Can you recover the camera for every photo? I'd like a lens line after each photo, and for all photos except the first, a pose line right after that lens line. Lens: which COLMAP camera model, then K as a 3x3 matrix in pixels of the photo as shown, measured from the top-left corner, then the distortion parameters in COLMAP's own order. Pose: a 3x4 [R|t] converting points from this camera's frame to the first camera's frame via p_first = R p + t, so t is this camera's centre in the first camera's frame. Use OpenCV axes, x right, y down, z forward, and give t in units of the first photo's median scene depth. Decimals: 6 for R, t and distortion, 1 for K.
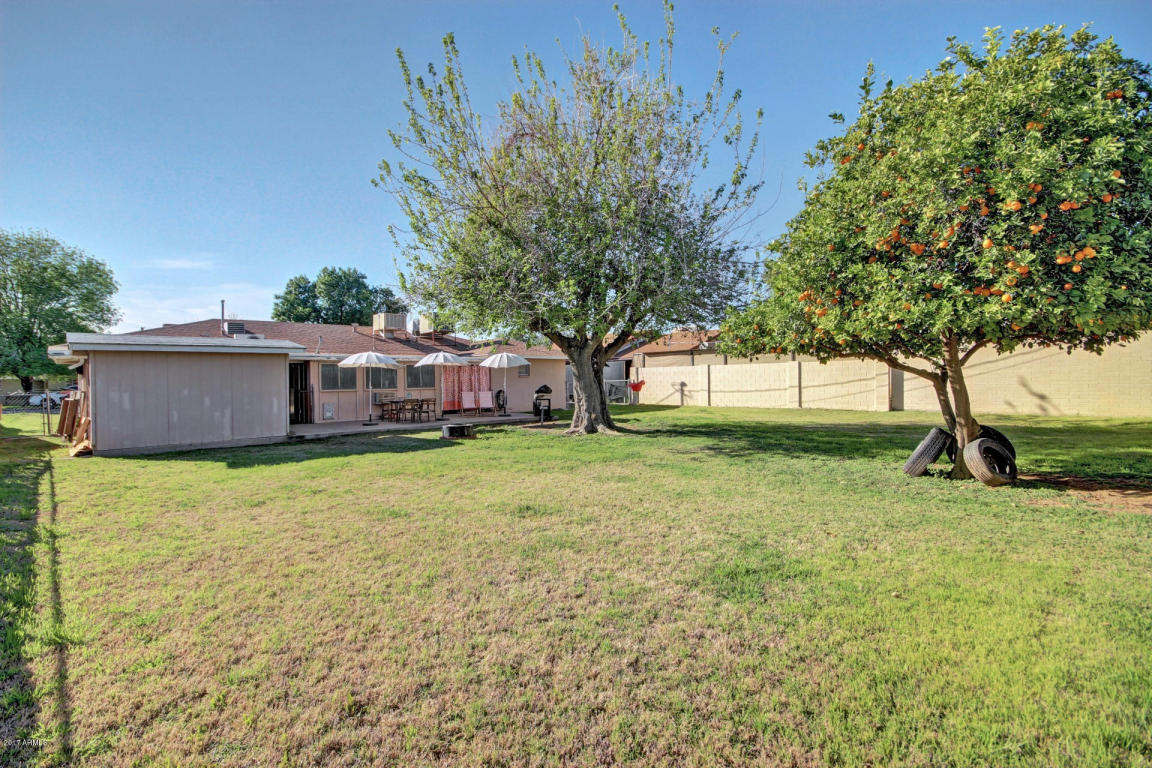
lens RADIAL K [[530.5, 0, 570.4], [0, 530.5, 381.3], [0, 0, 1]] dist [0.001009, -0.000407]
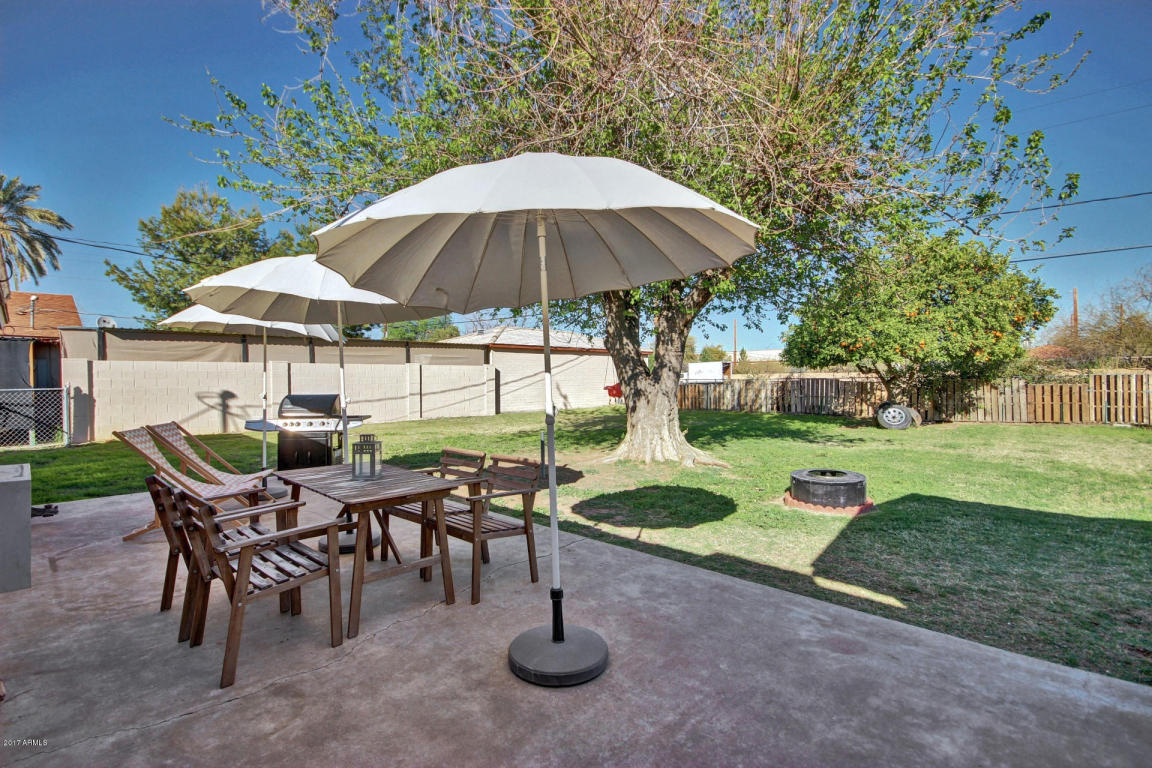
lens RADIAL K [[530.5, 0, 570.4], [0, 530.5, 381.3], [0, 0, 1]] dist [0.001009, -0.000407]
pose [[-0.100511, 0.022712, 0.994677, -0.396799], [0.018760, 0.999605, -0.020929, 0.010324], [-0.994759, 0.016557, -0.100898, 0.745594]]
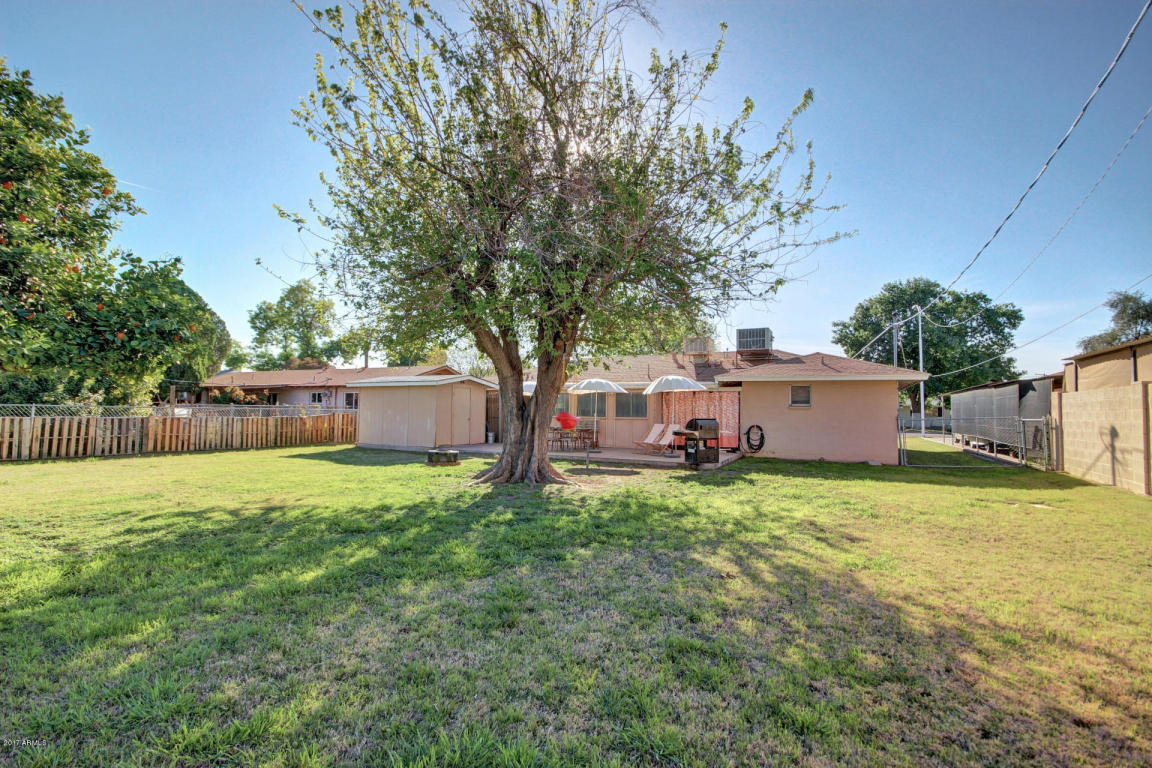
lens RADIAL K [[530.5, 0, 570.4], [0, 530.5, 381.3], [0, 0, 1]] dist [0.001009, -0.000407]
pose [[0.340379, -0.034118, -0.939669, 0.471759], [-0.019451, 0.998872, -0.043313, -0.007518], [0.940087, 0.033020, 0.339331, 0.526093]]
